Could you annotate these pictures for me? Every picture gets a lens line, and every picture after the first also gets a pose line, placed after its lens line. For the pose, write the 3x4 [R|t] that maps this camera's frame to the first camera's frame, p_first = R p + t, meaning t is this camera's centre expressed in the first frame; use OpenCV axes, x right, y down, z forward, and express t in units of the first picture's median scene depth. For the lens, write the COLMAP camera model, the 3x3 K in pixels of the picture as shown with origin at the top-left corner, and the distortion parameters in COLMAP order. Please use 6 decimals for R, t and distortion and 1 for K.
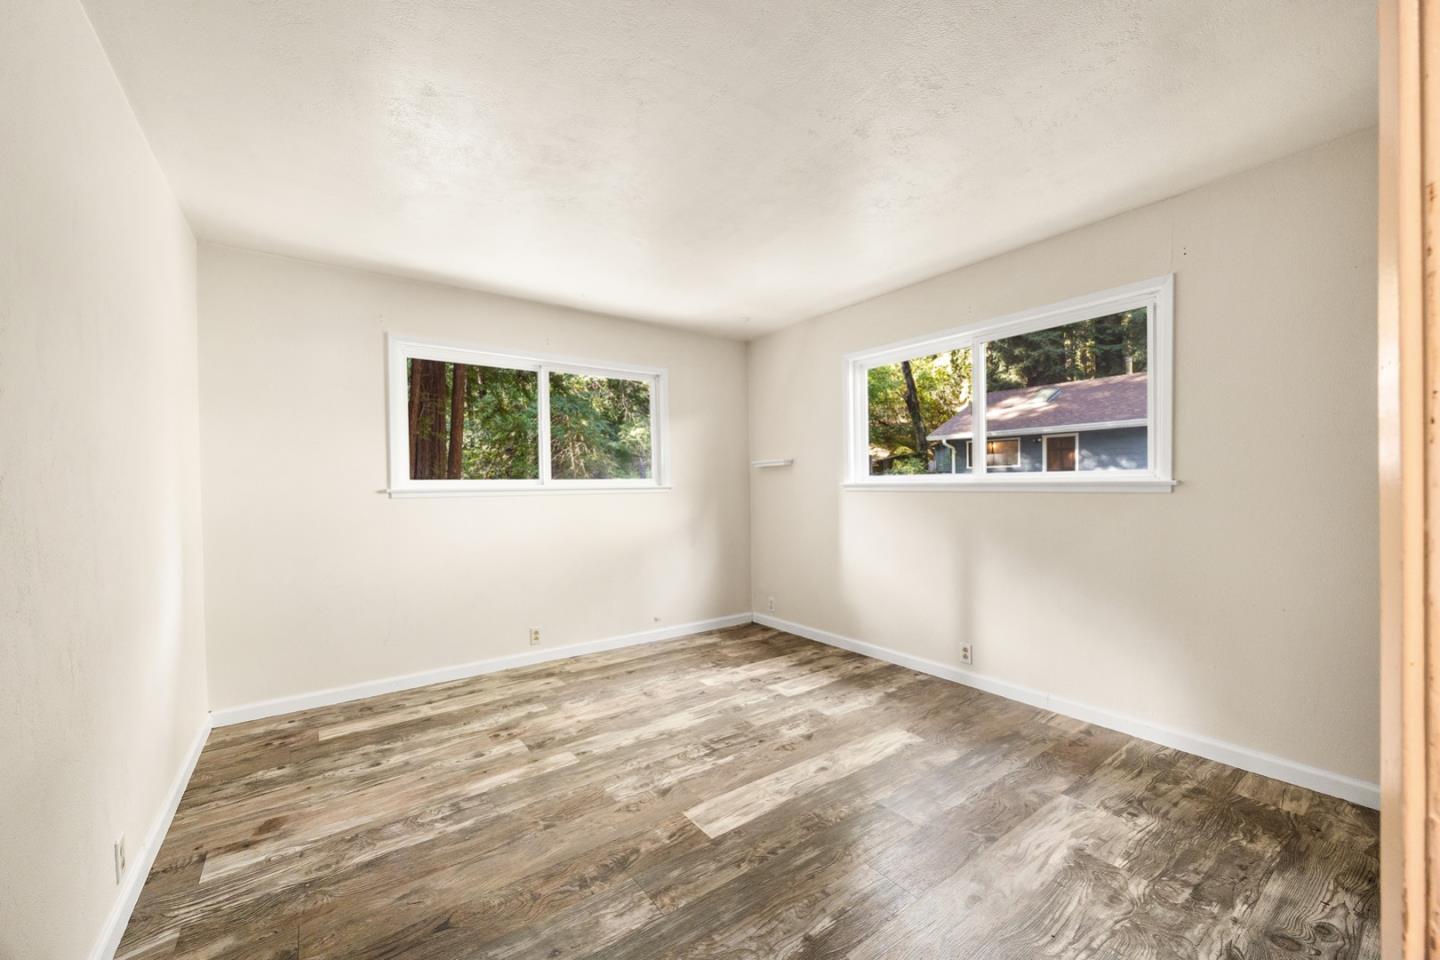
lens RADIAL K [[567.7, 0, 724.6], [0, 567.7, 485.4], [0, 0, 1]] dist [-0.009759, 0.000243]
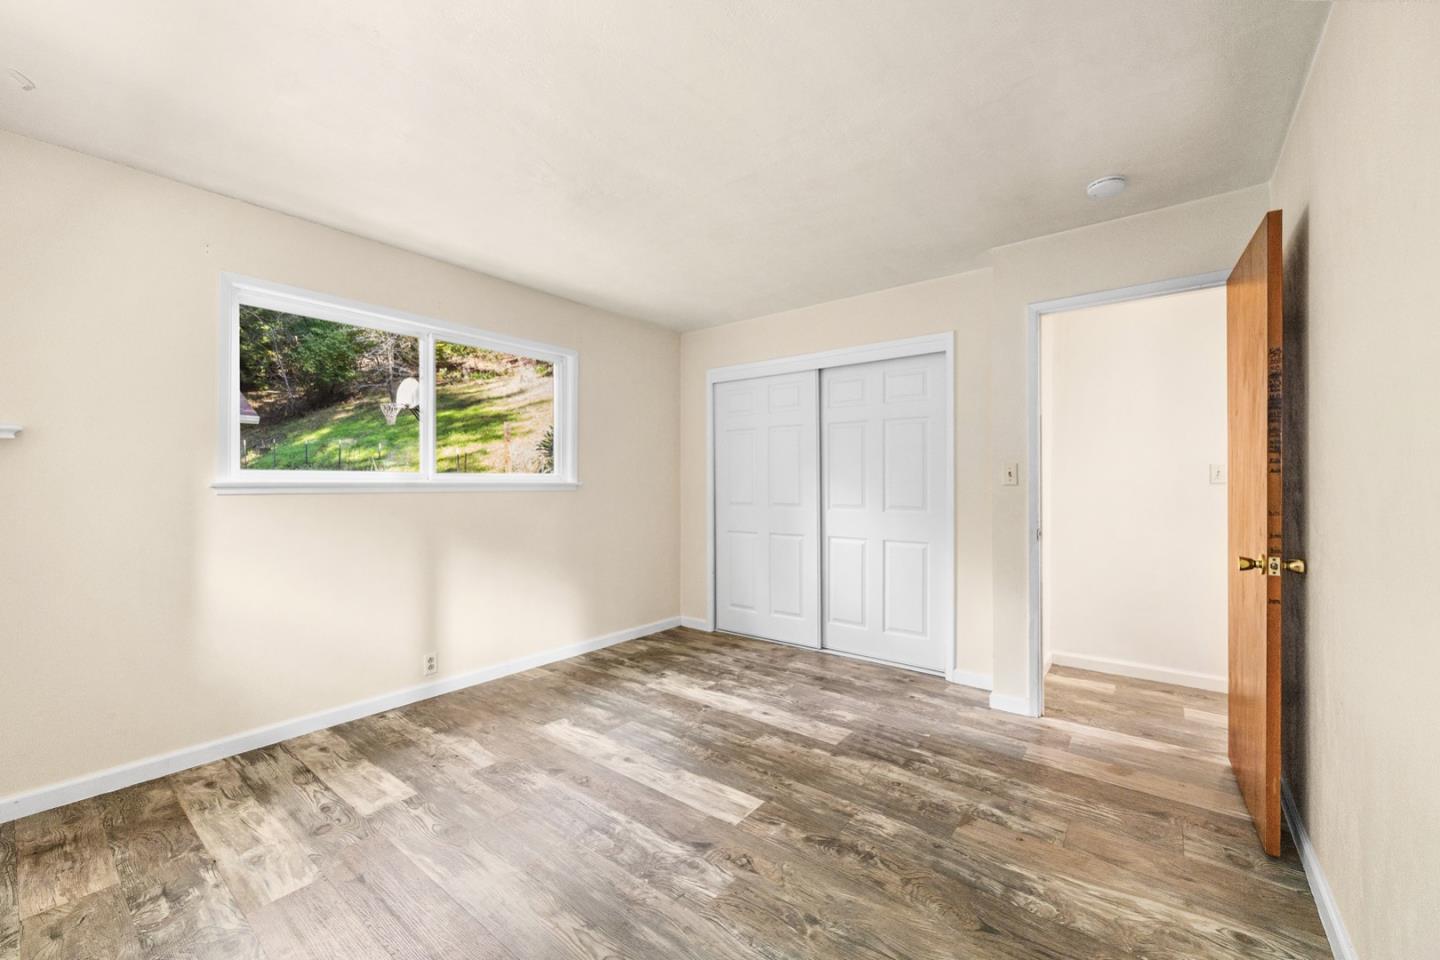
lens RADIAL K [[567.7, 0, 716.2], [0, 567.7, 472.0], [0, 0, 1]] dist [-0.009759, 0.000243]
pose [[-0.272003, 0.025714, 0.961953, -0.846062], [0.003462, 0.999663, -0.025743, 0.004562], [-0.962290, -0.003671, -0.272000, 1.092203]]
